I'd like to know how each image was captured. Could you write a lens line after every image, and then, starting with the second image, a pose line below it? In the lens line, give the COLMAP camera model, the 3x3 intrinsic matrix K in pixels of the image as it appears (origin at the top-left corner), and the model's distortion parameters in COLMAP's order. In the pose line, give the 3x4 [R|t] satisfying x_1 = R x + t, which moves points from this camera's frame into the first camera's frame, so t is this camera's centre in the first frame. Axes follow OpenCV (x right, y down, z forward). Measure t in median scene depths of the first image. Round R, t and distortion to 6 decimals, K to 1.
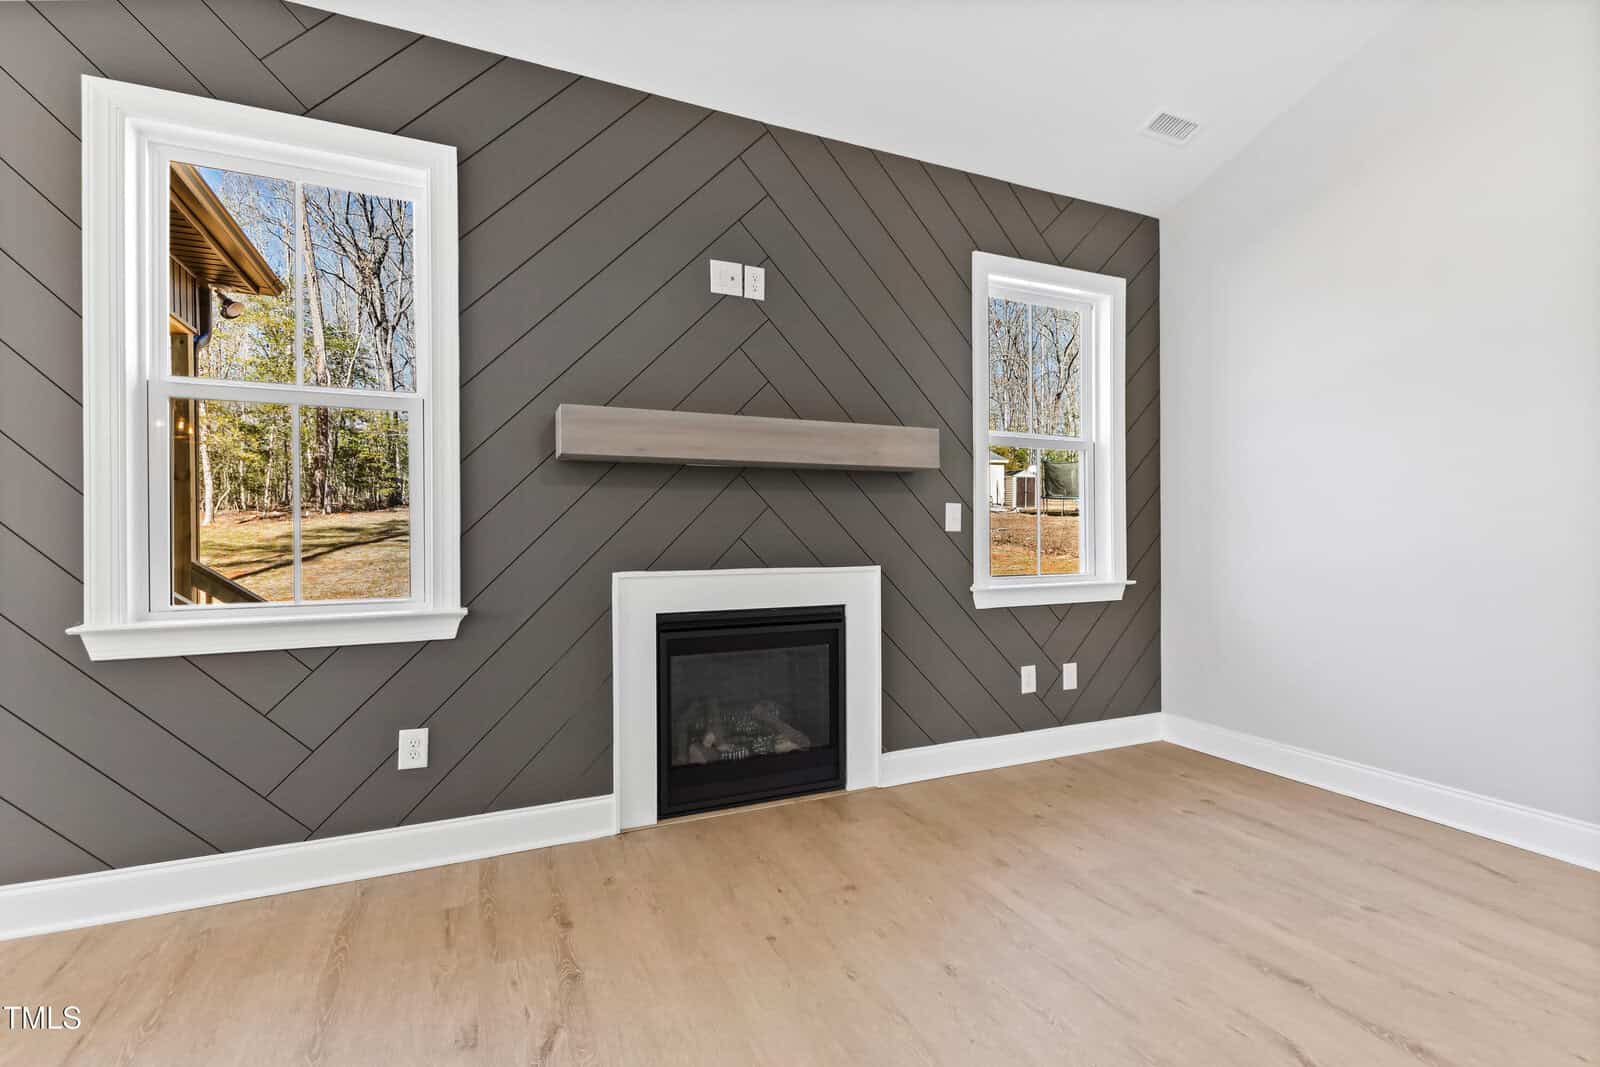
lens RADIAL K [[699.5, 0, 792.0], [0, 699.5, 531.3], [0, 0, 1]] dist [0.006214, -0.002502]
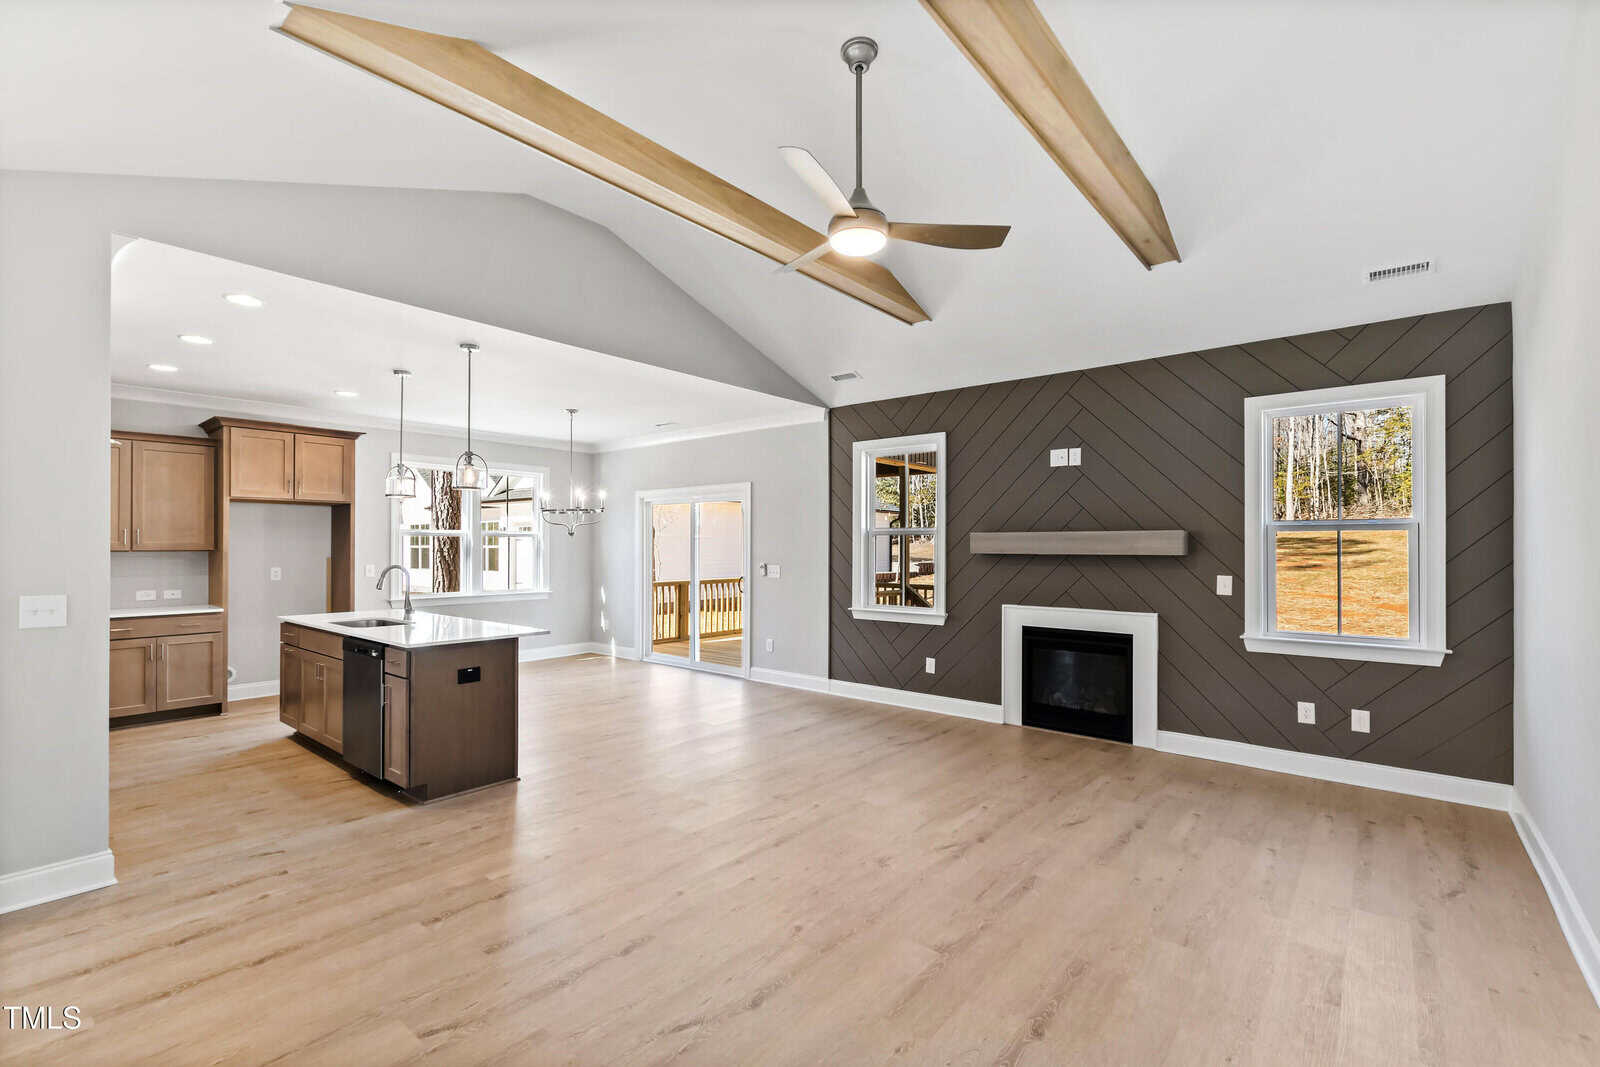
lens RADIAL K [[699.5, 0, 793.8], [0, 699.5, 545.5], [0, 0, 1]] dist [0.006214, -0.002502]
pose [[0.448080, 0.003368, -0.893987, 1.249891], [-0.003797, 0.999991, 0.001864, -0.113518], [0.893985, 0.002559, 0.448089, -0.501862]]
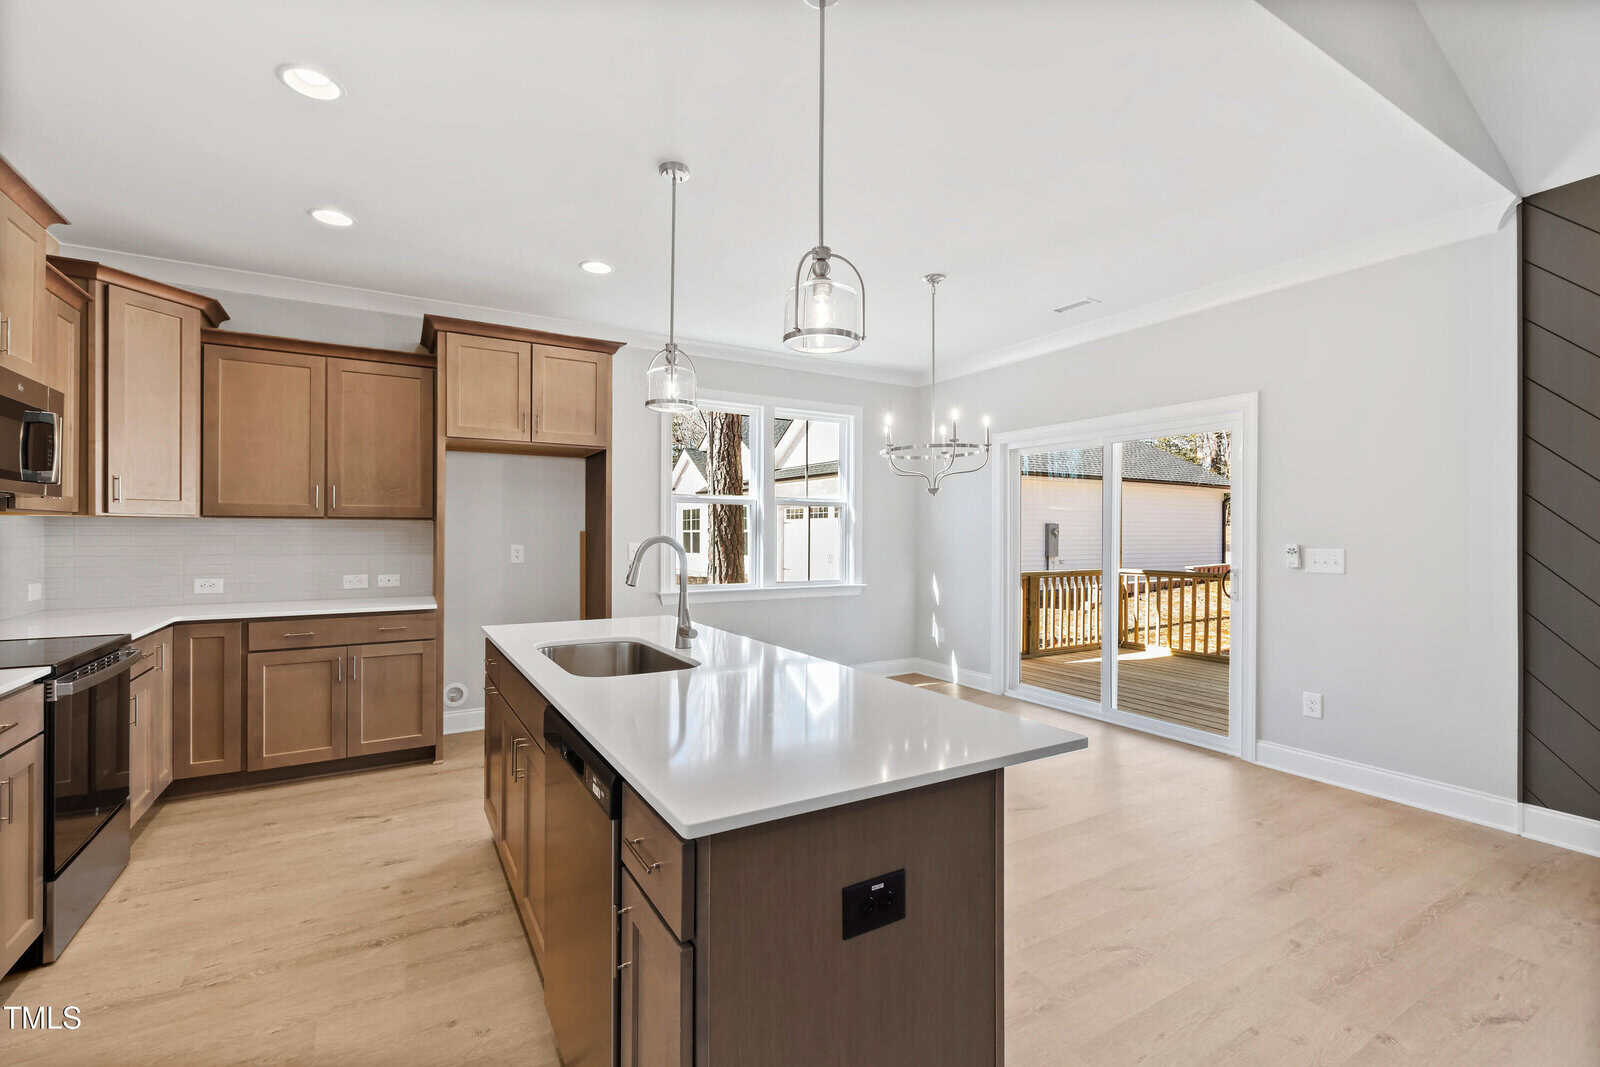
lens RADIAL K [[699.5, 0, 791.8], [0, 699.5, 532.8], [0, 0, 1]] dist [0.006214, -0.002502]
pose [[0.118803, 0.001864, -0.992916, 0.132422], [-0.003508, 0.999993, 0.001458, -0.063262], [0.992912, 0.003310, 0.118809, -0.548241]]
